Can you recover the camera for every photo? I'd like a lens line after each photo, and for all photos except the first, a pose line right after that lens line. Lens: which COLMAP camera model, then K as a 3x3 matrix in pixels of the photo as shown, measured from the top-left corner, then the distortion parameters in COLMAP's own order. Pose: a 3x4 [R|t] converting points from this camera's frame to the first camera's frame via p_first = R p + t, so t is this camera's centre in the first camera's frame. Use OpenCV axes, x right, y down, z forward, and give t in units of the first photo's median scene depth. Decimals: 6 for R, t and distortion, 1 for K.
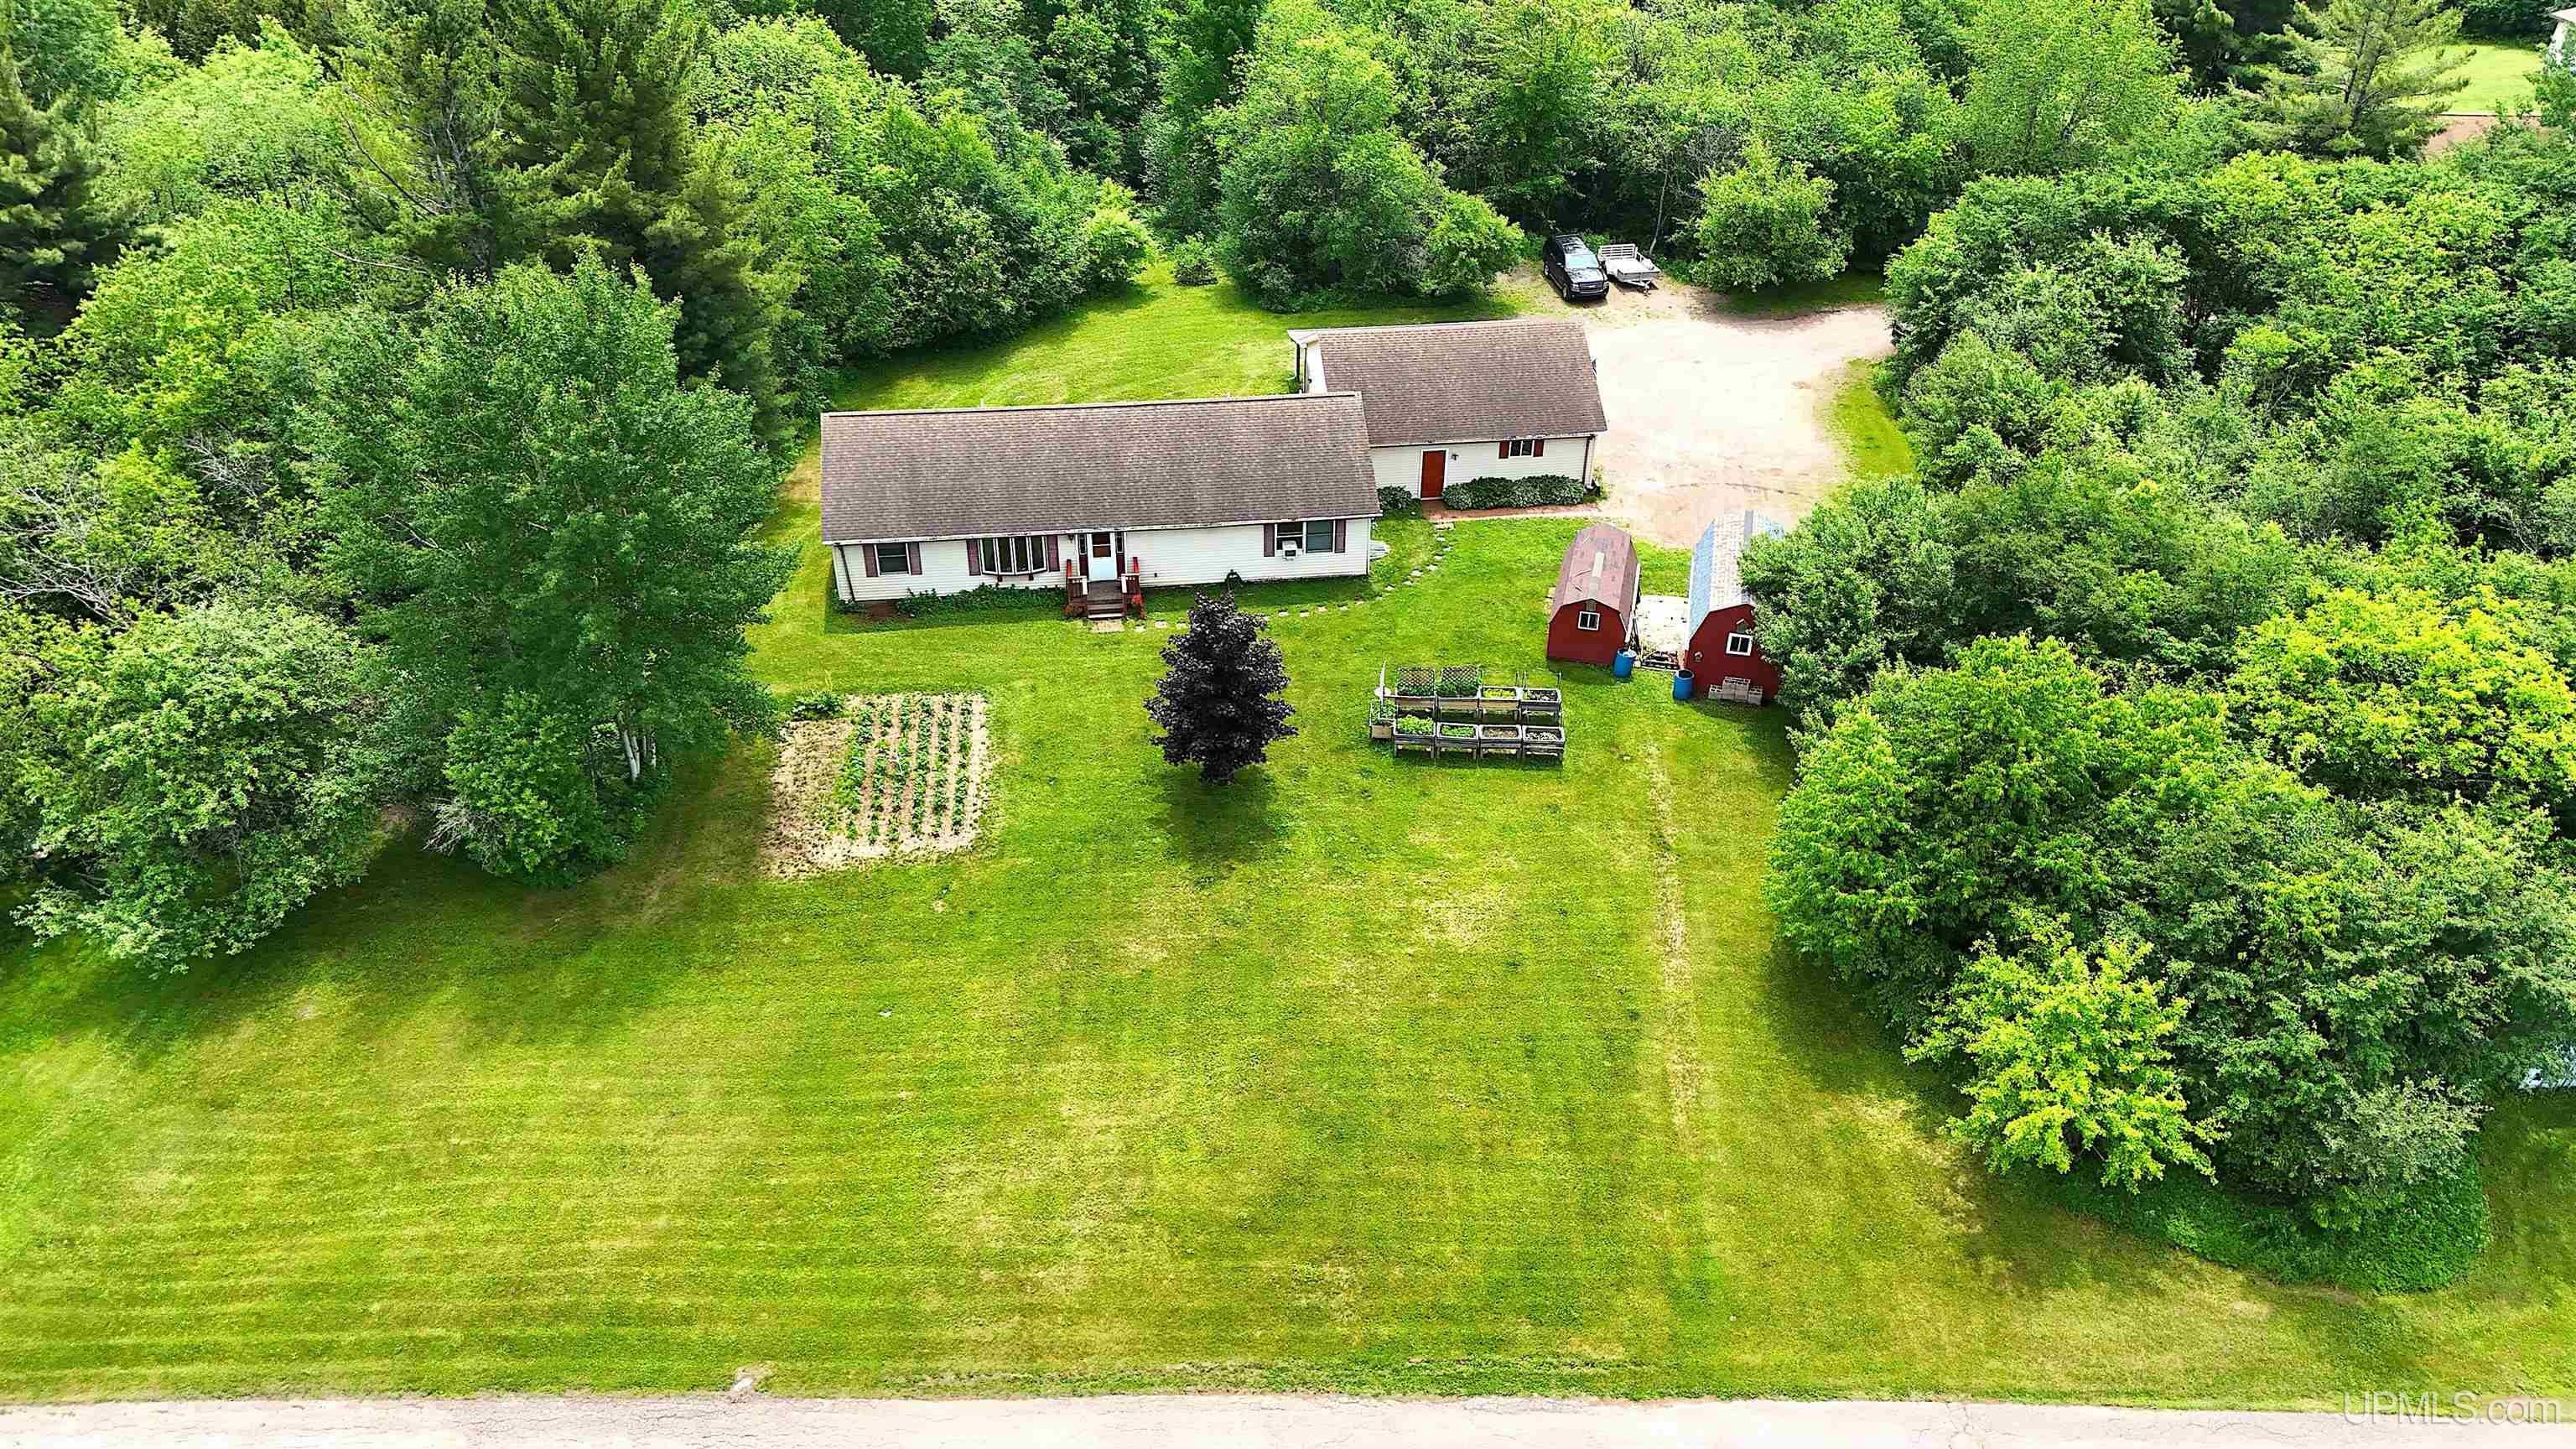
lens RADIAL K [[1897.5, 0, 1293.1], [0, 1897.5, 722.8], [0, 0, 1]] dist [0.113172, -0.132751]
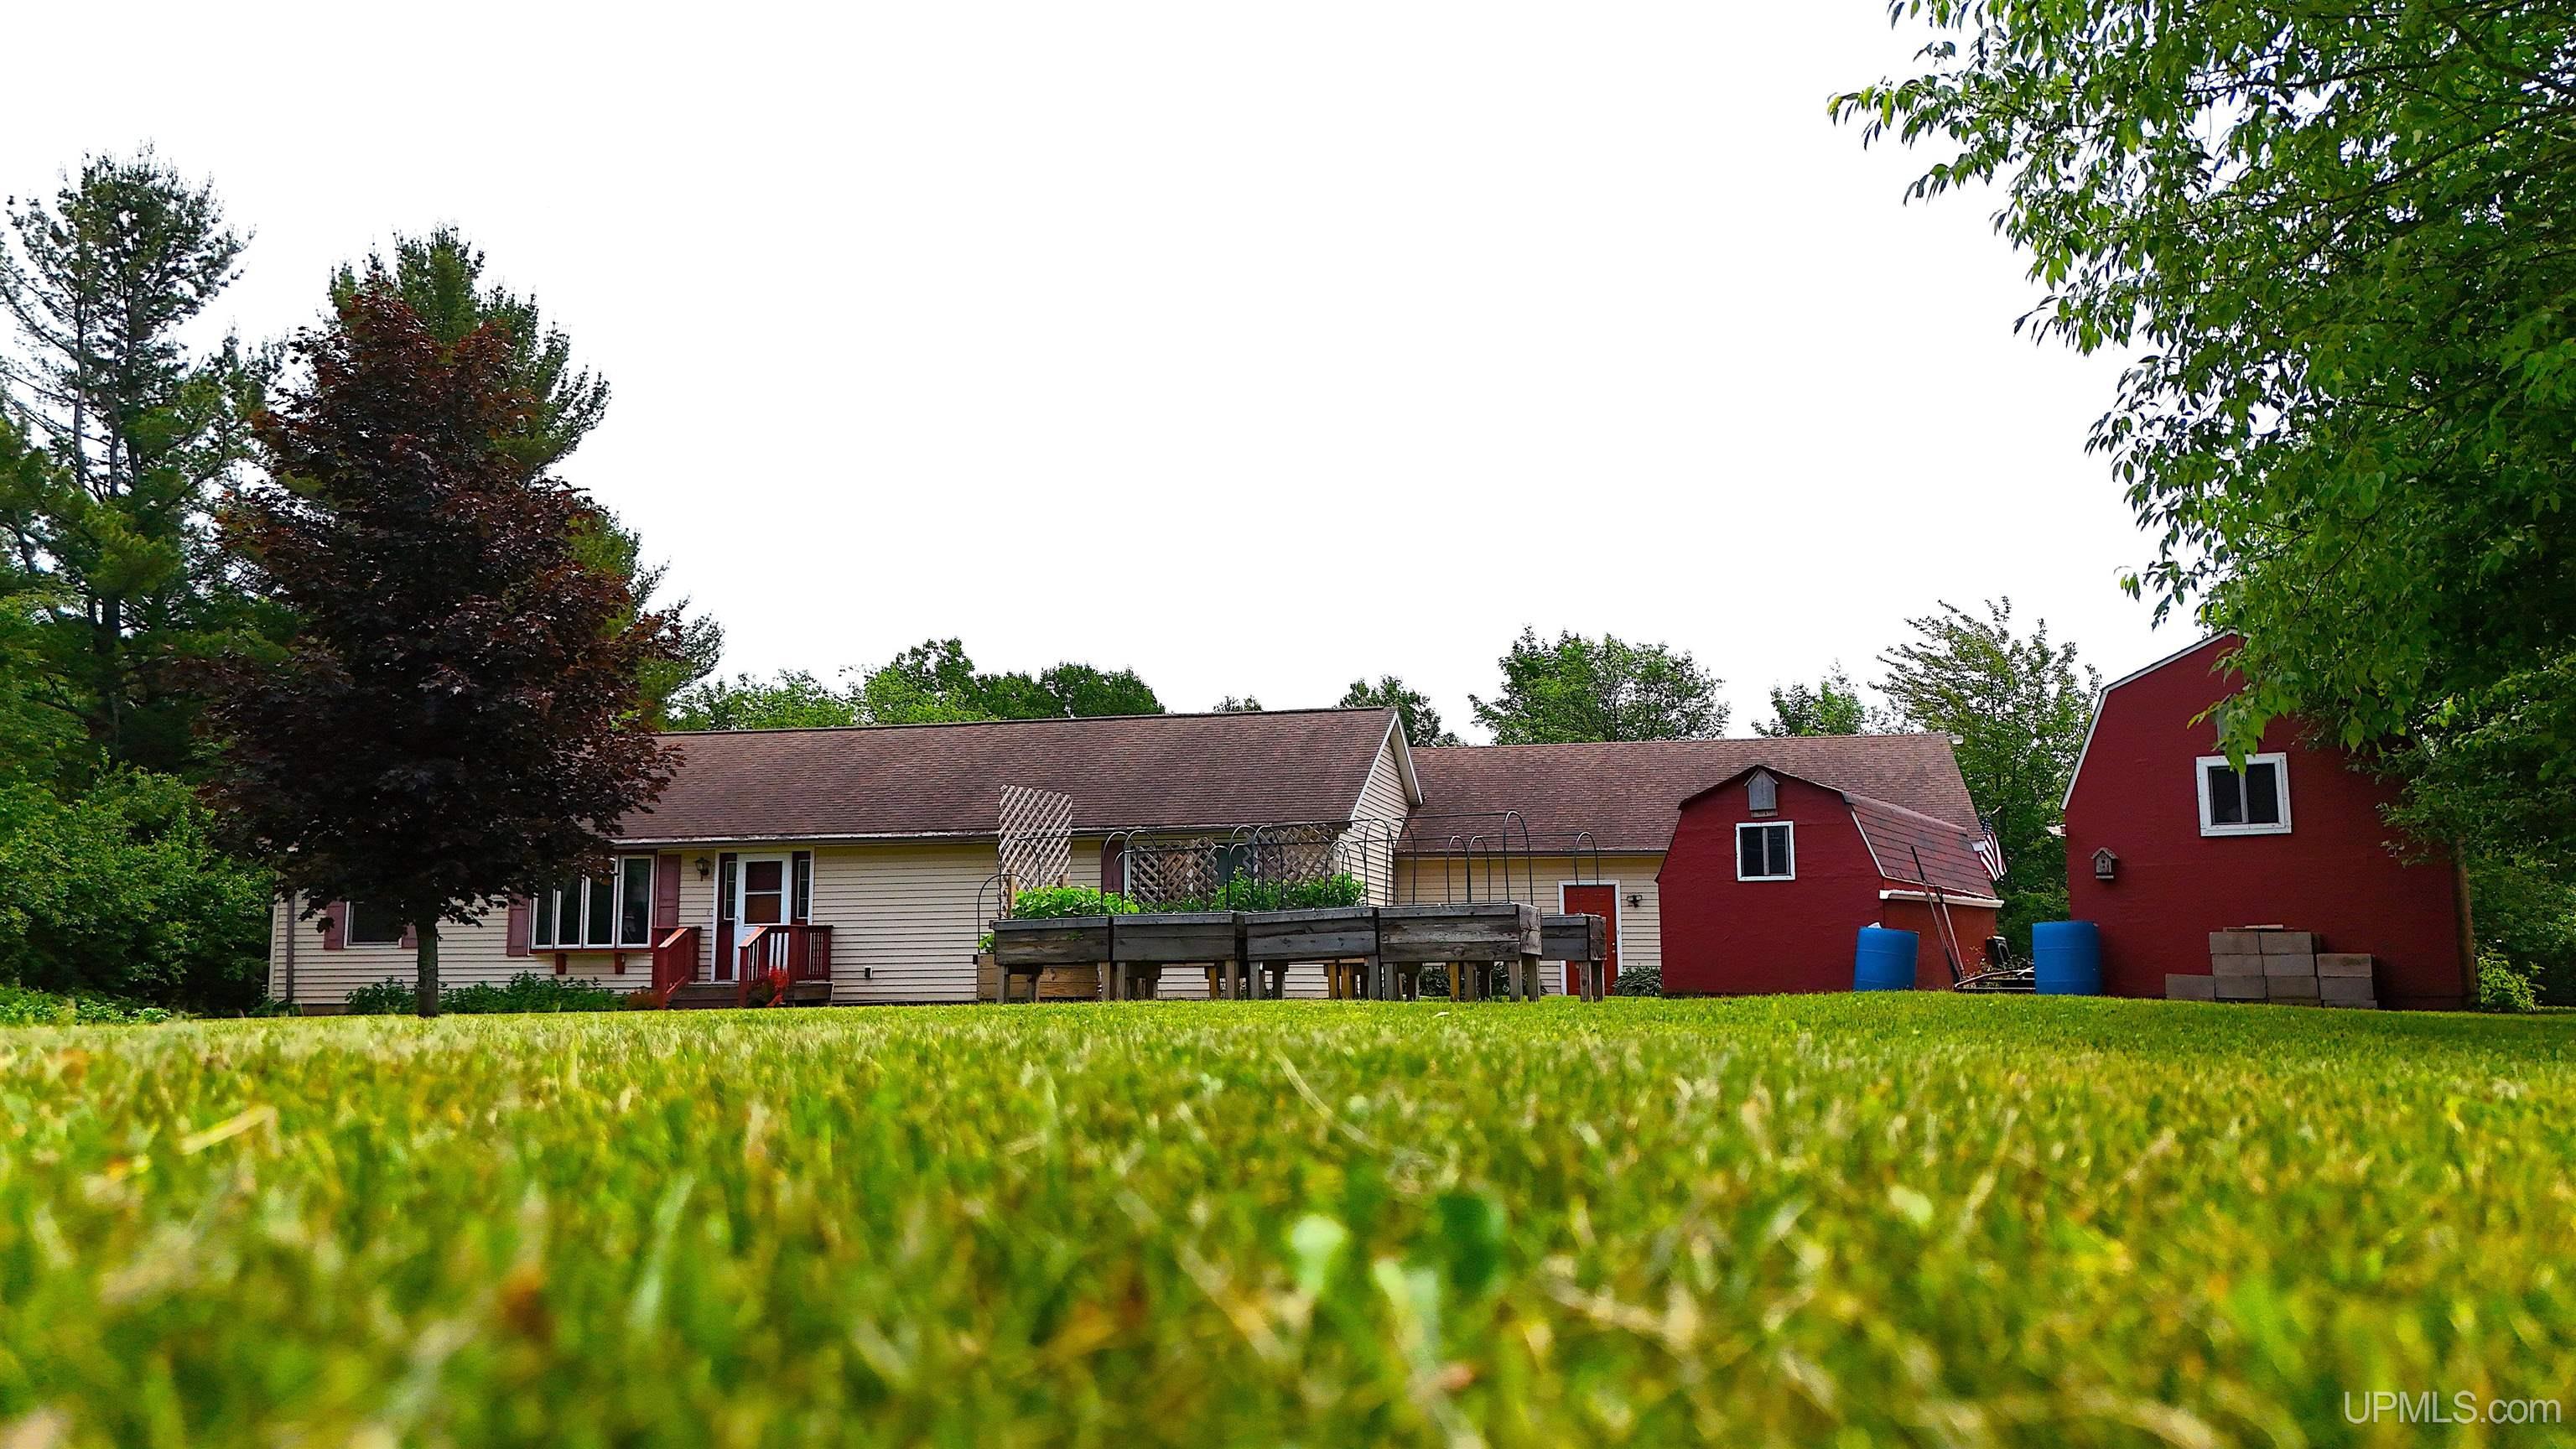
lens RADIAL K [[1892.8, 0, 1299.0], [0, 1892.8, 718.4], [0, 0, 1]] dist [0.085145, -0.085096]
pose [[0.937212, -0.064077, -0.342823, 0.194116], [-0.187293, 0.736736, -0.649725, 0.161690], [0.294202, 0.673138, 0.678476, 0.728131]]
